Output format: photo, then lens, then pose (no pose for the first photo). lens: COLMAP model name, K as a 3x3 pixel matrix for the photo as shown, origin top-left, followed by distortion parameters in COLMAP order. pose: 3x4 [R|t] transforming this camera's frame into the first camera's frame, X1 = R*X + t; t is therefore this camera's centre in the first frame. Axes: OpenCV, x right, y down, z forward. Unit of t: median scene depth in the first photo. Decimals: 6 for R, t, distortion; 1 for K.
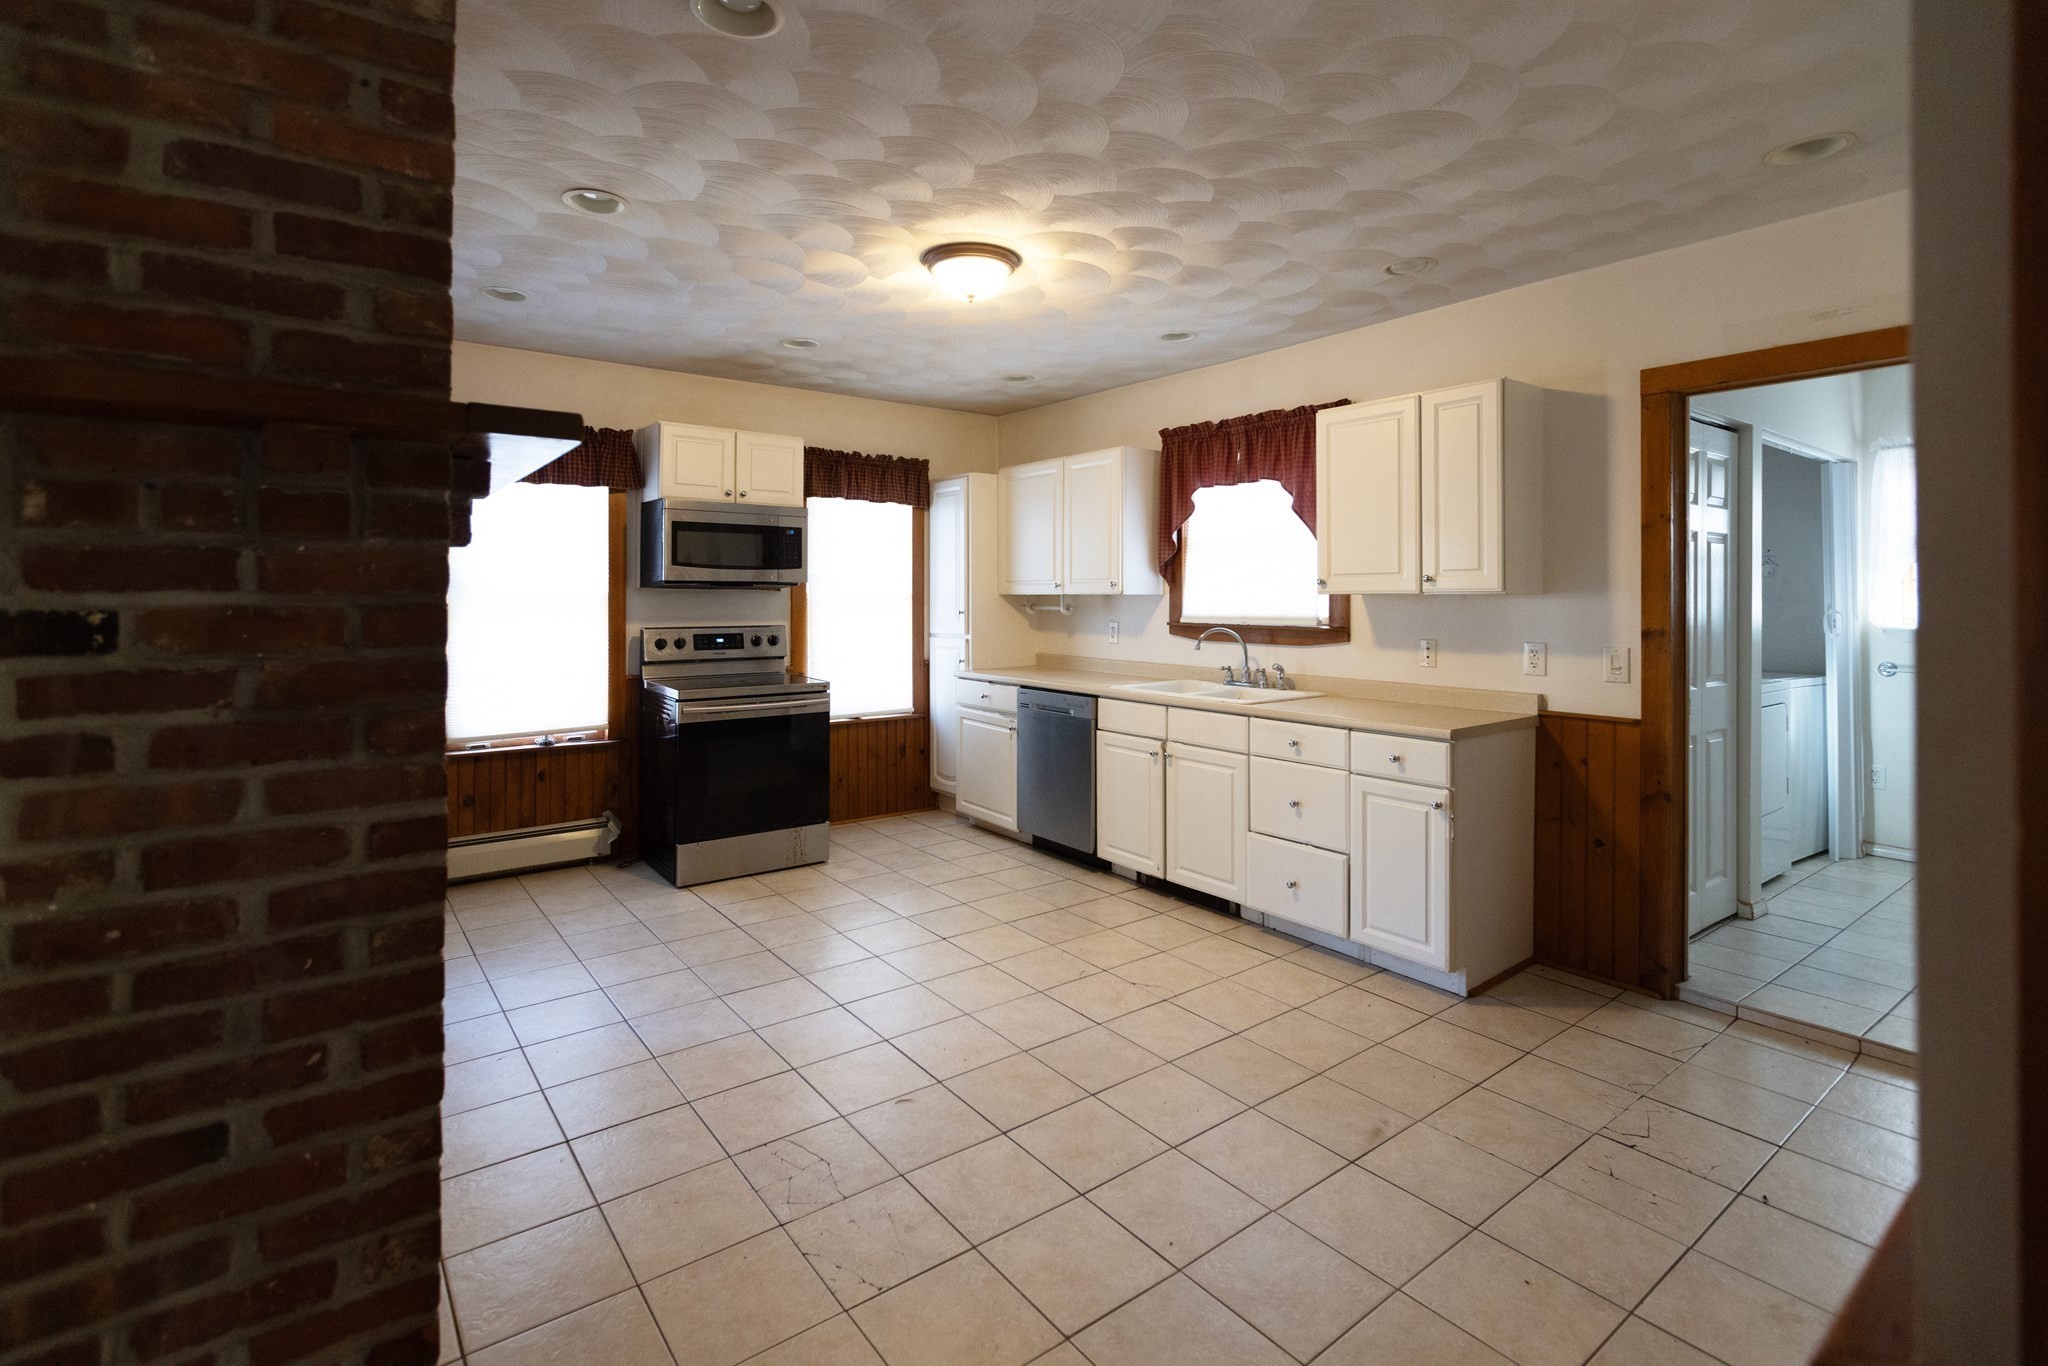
lens RADIAL K [[938.7, 0, 1022.1], [0, 938.7, 594.5], [0, 0, 1]] dist [0.000309, -0.000095]
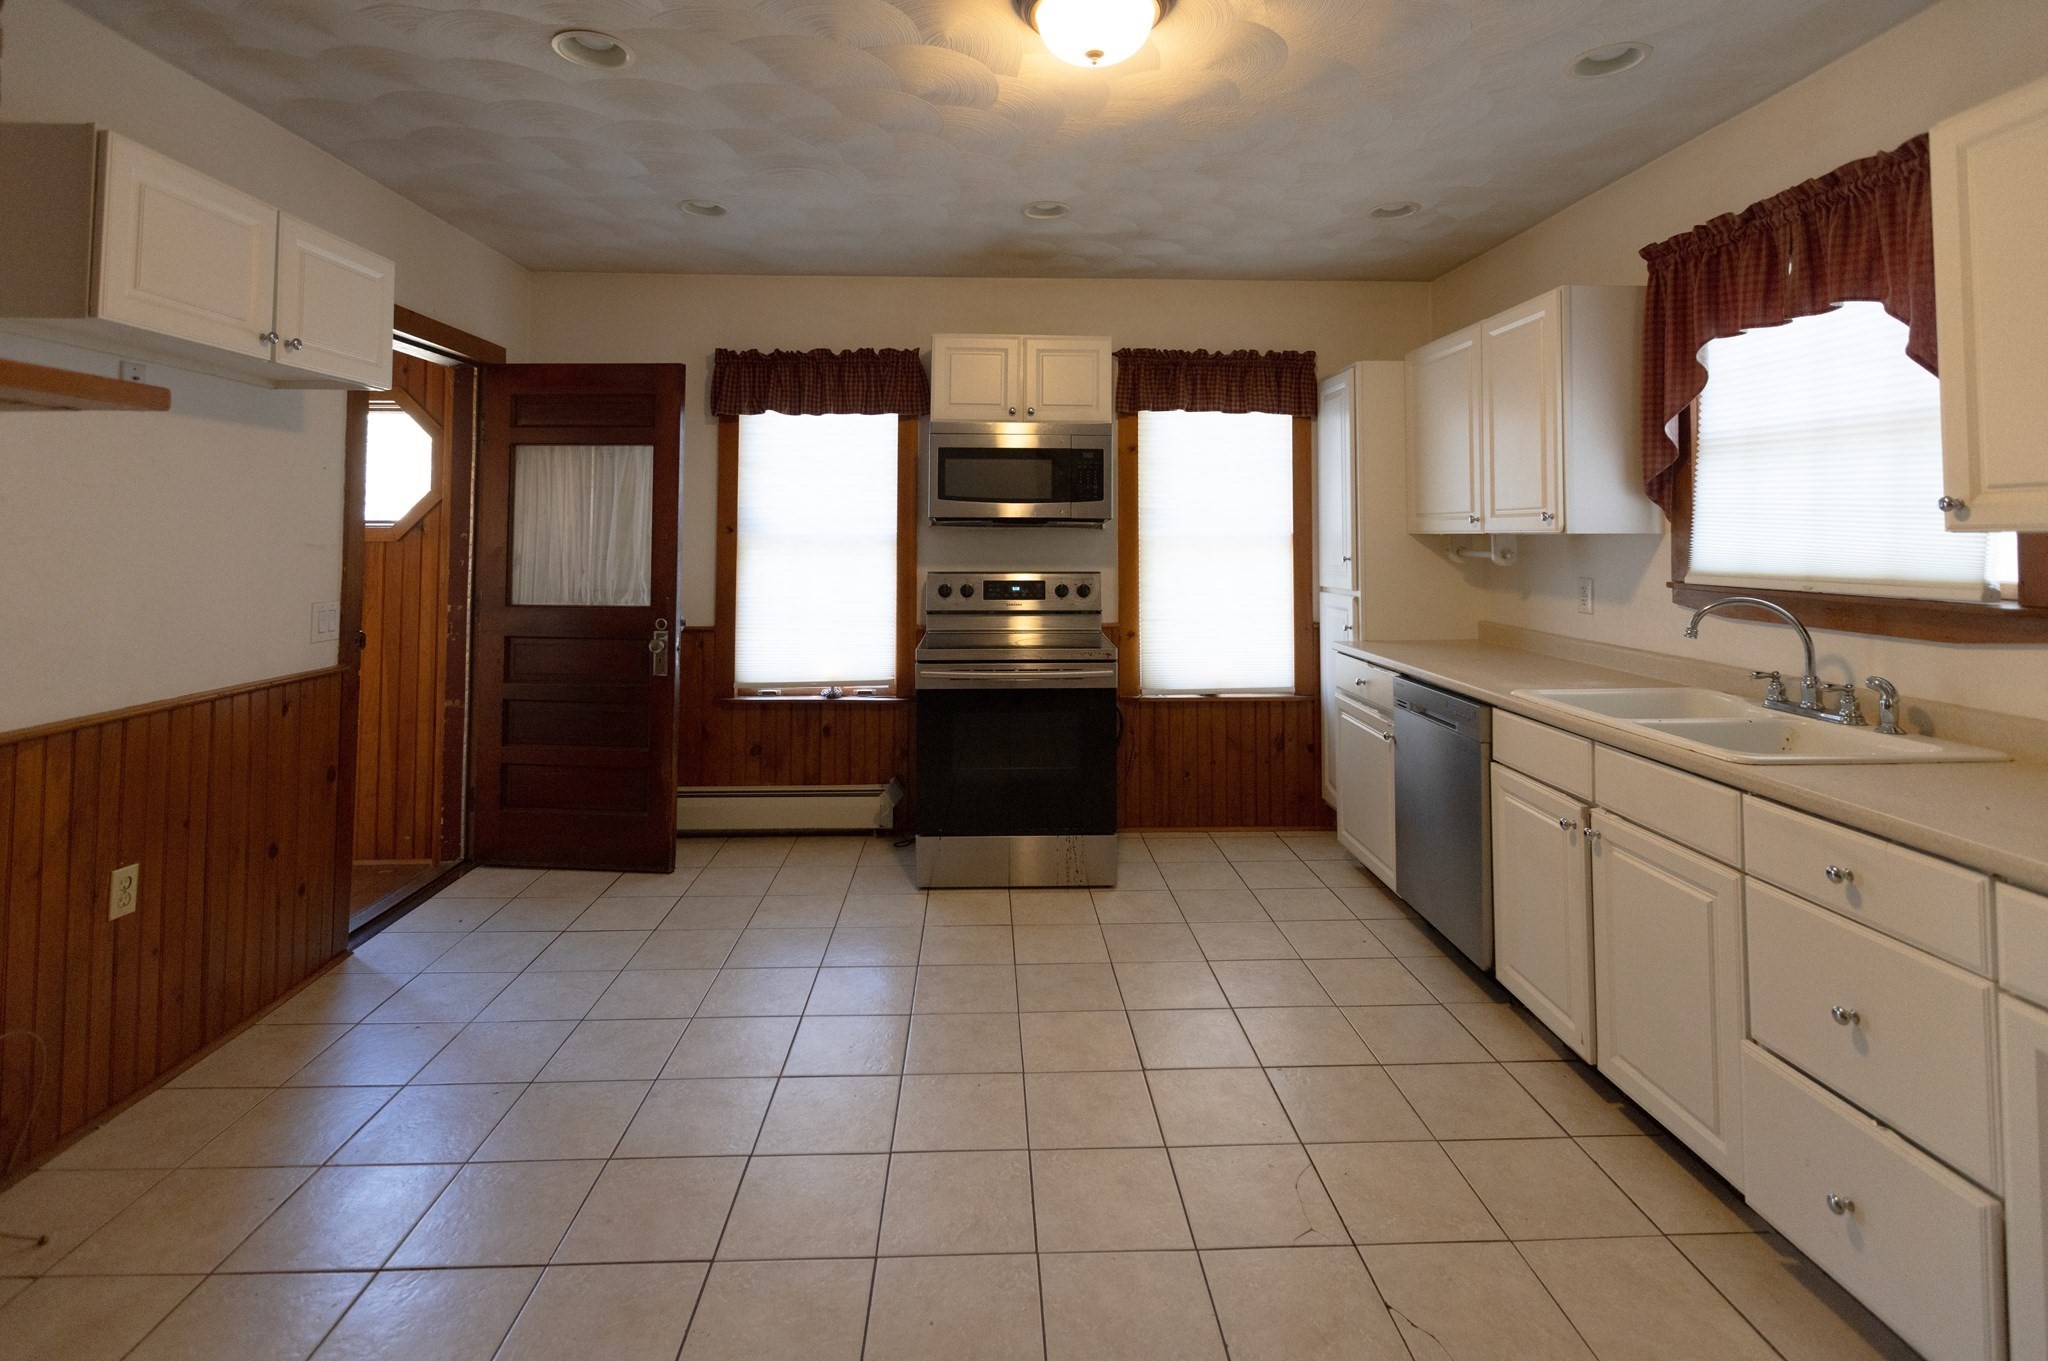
lens RADIAL K [[966.9, 0, 1018.6], [0, 966.9, 503.4], [0, 0, 1]] dist [0.018596, -0.007034]
pose [[0.818242, -0.018722, -0.574569, 0.184361], [0.000376, 0.999487, -0.032033, 0.000510], [0.574873, 0.025995, 0.817829, 0.308660]]
